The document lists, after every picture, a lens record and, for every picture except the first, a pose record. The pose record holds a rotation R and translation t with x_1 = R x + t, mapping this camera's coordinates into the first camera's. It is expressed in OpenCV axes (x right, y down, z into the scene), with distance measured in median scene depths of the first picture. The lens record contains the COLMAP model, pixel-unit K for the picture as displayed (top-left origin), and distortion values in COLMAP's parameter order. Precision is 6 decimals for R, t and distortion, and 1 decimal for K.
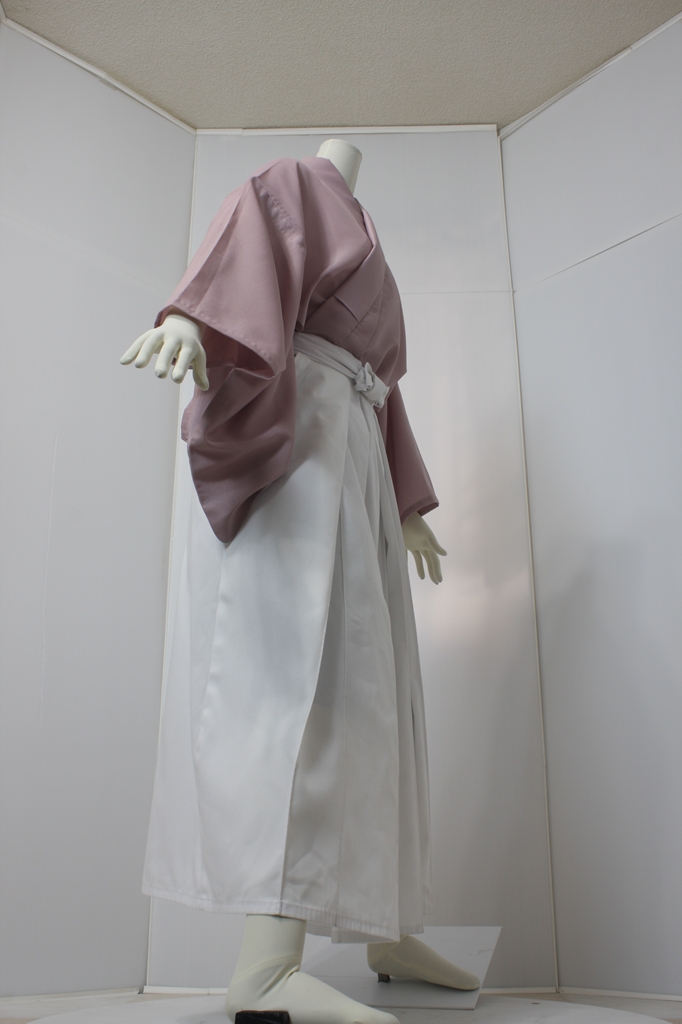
lens RADIAL K [[992.7, 0, 322.7], [0, 992.7, 514.1], [0, 0, 1]] dist [-0.066277, 0.027115]
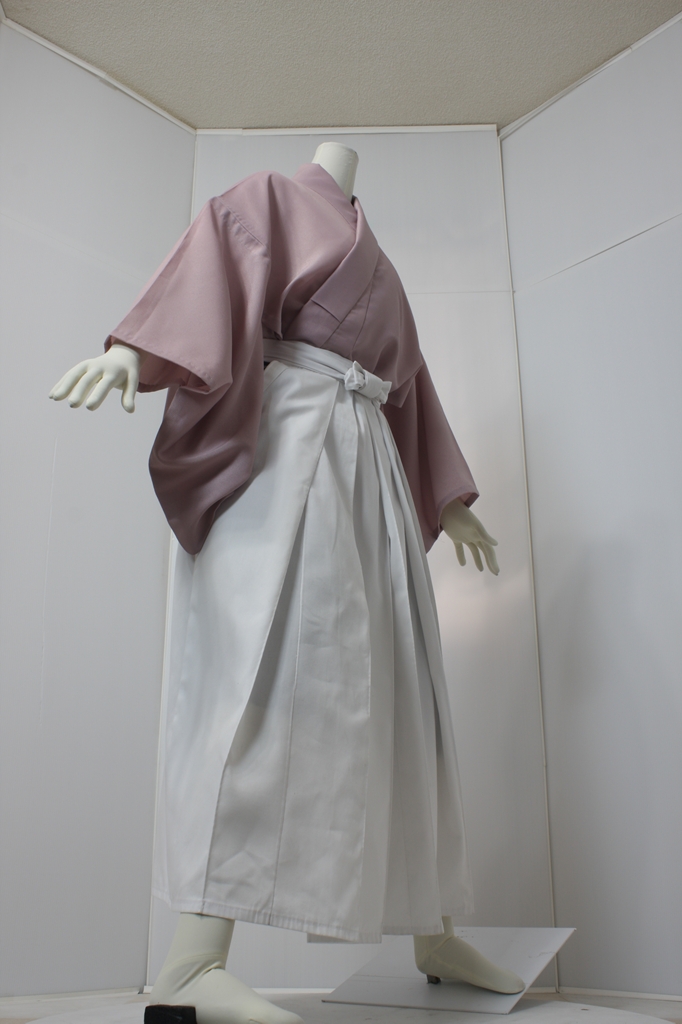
lens RADIAL K [[992.7, 0, 322.7], [0, 992.7, 514.1], [0, 0, 1]] dist [-0.066277, 0.027115]
pose [[0.965779, -0.091909, -0.242537, 0.299339], [0.091433, 0.995723, -0.013243, 0.013284], [0.242716, -0.009386, 0.970052, 0.028905]]
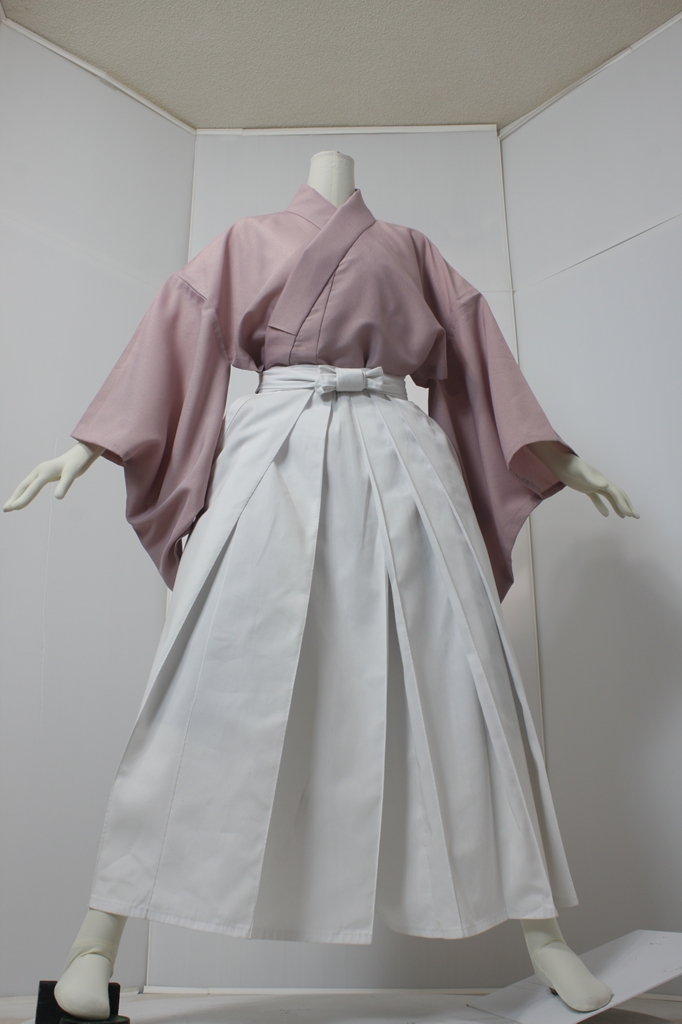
lens RADIAL K [[992.7, 0, 322.7], [0, 992.7, 514.1], [0, 0, 1]] dist [-0.066277, 0.027115]
pose [[0.504223, -0.304726, -0.808023, 1.008148], [0.300978, 0.939017, -0.166311, 0.194881], [0.809427, -0.159339, 0.565190, 0.507747]]
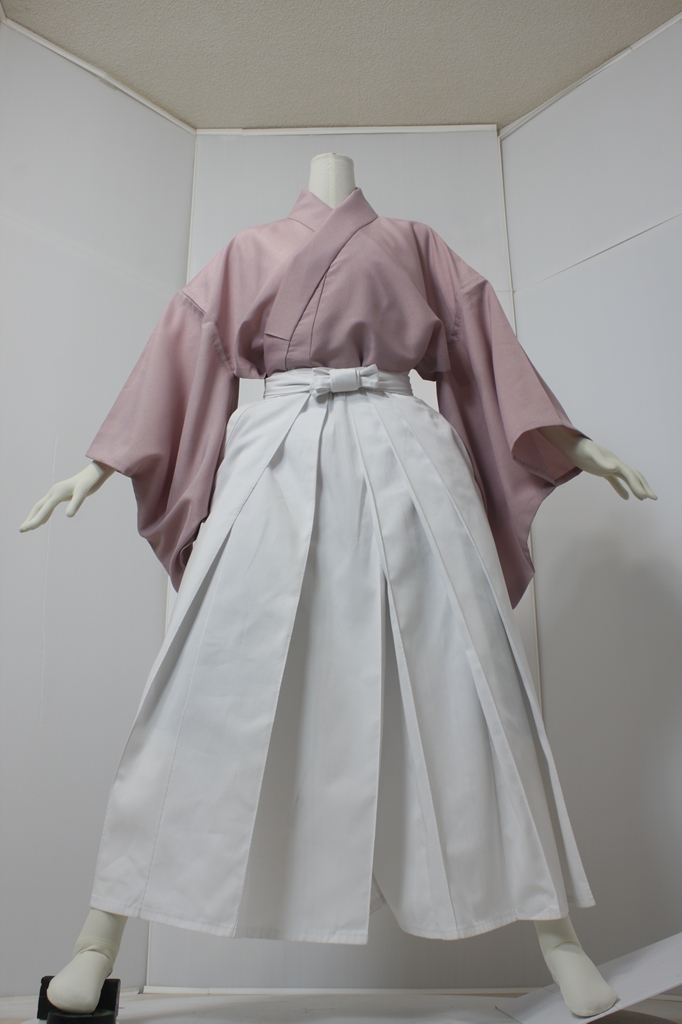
lens RADIAL K [[992.7, 0, 322.7], [0, 992.7, 514.1], [0, 0, 1]] dist [-0.066277, 0.027115]
pose [[0.345830, -0.331962, -0.877612, 1.098815], [0.326734, 0.919390, -0.219013, 0.258773], [0.879572, -0.211004, 0.426416, 0.675931]]
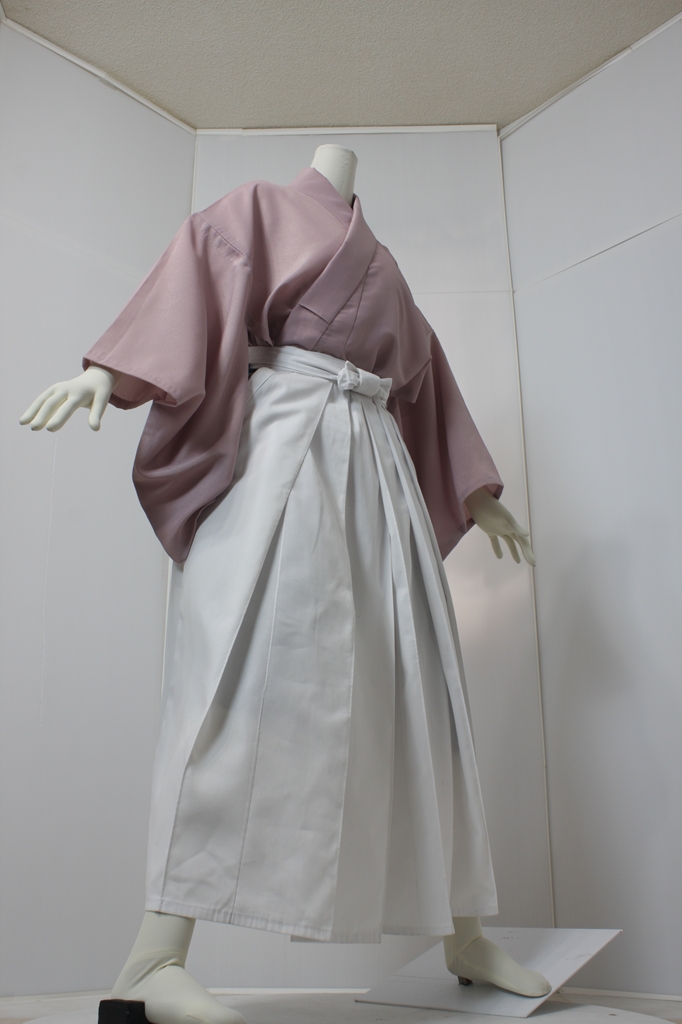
lens RADIAL K [[992.7, 0, 322.7], [0, 992.7, 514.1], [0, 0, 1]] dist [-0.066277, 0.027115]
pose [[0.906583, -0.148880, -0.394894, 0.488107], [0.147566, 0.988471, -0.033891, 0.036923], [0.395387, -0.027547, 0.918101, 0.087460]]
